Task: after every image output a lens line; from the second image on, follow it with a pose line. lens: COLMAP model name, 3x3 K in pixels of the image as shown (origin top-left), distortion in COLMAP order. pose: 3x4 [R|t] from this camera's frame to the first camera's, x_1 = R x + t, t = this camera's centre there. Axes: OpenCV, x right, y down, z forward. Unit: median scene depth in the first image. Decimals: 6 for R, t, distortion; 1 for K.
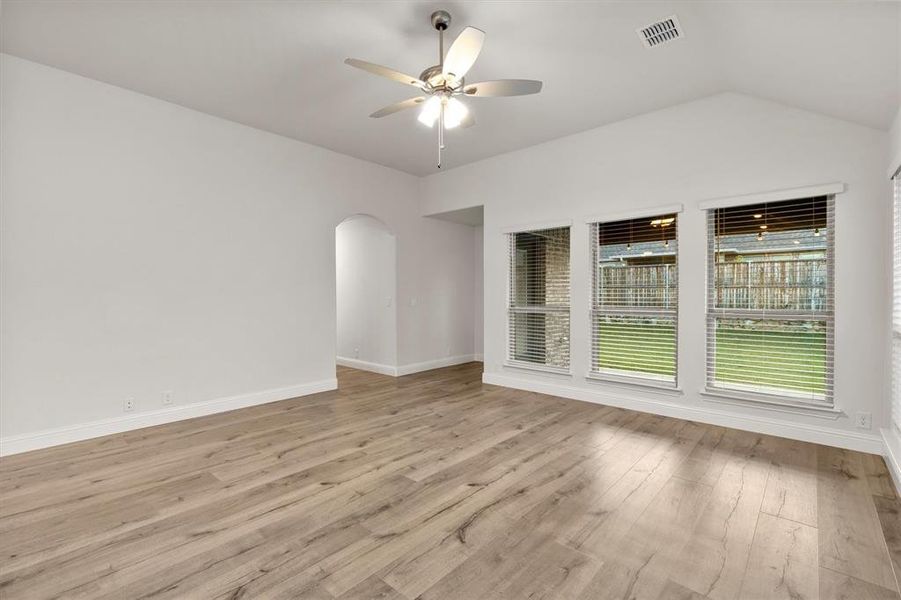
lens RADIAL K [[403.3, 0, 446.6], [0, 403.3, 296.6], [0, 0, 1]] dist [0.002015, -0.000104]
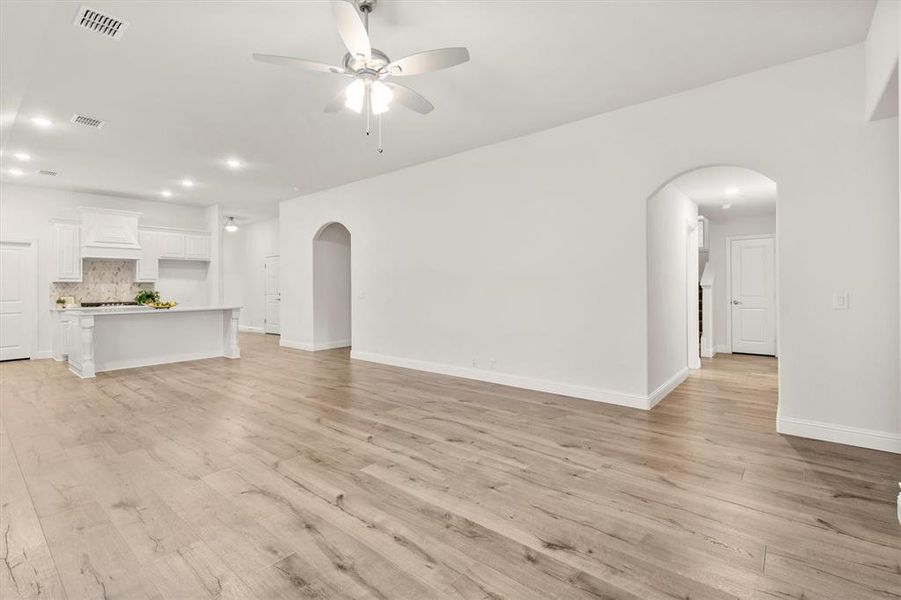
lens RADIAL K [[408.5, 0, 450.5], [0, 408.5, 300.0], [0, 0, 1]] dist [-0.001130, 0.006561]
pose [[0.045535, 0.033438, -0.998403, 0.843473], [-0.002831, 0.999440, 0.033344, -0.009758], [0.998959, 0.001309, 0.045604, 1.033580]]
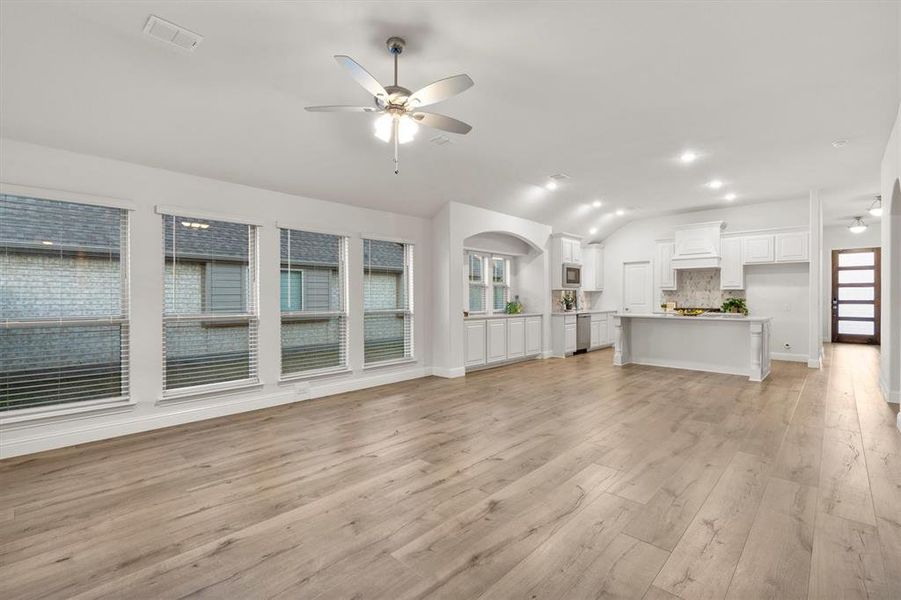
lens RADIAL K [[408.5, 0, 450.5], [0, 408.5, 300.0], [0, 0, 1]] dist [-0.001130, 0.006561]
pose [[-0.999769, 0.002920, 0.021292, -0.162834], [0.003285, 0.999848, 0.017149, -0.014221], [-0.021239, 0.017215, -0.999626, 1.882987]]
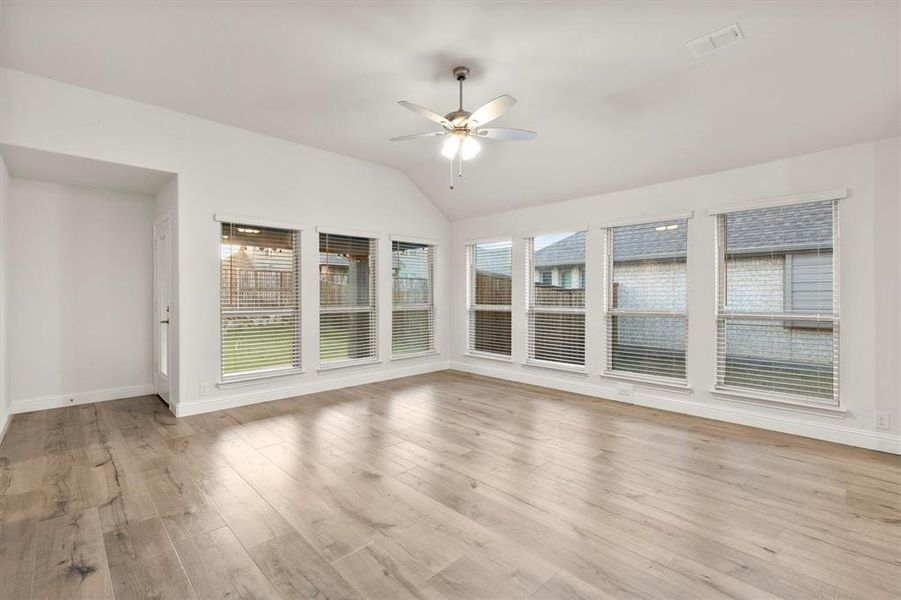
lens RADIAL K [[408.5, 0, 450.5], [0, 408.5, 300.0], [0, 0, 1]] dist [-0.001130, 0.006561]
pose [[0.067833, -0.011245, 0.997633, -1.125218], [0.011215, 0.999882, 0.010507, -0.003124], [-0.997634, 0.010475, 0.067951, 0.852923]]
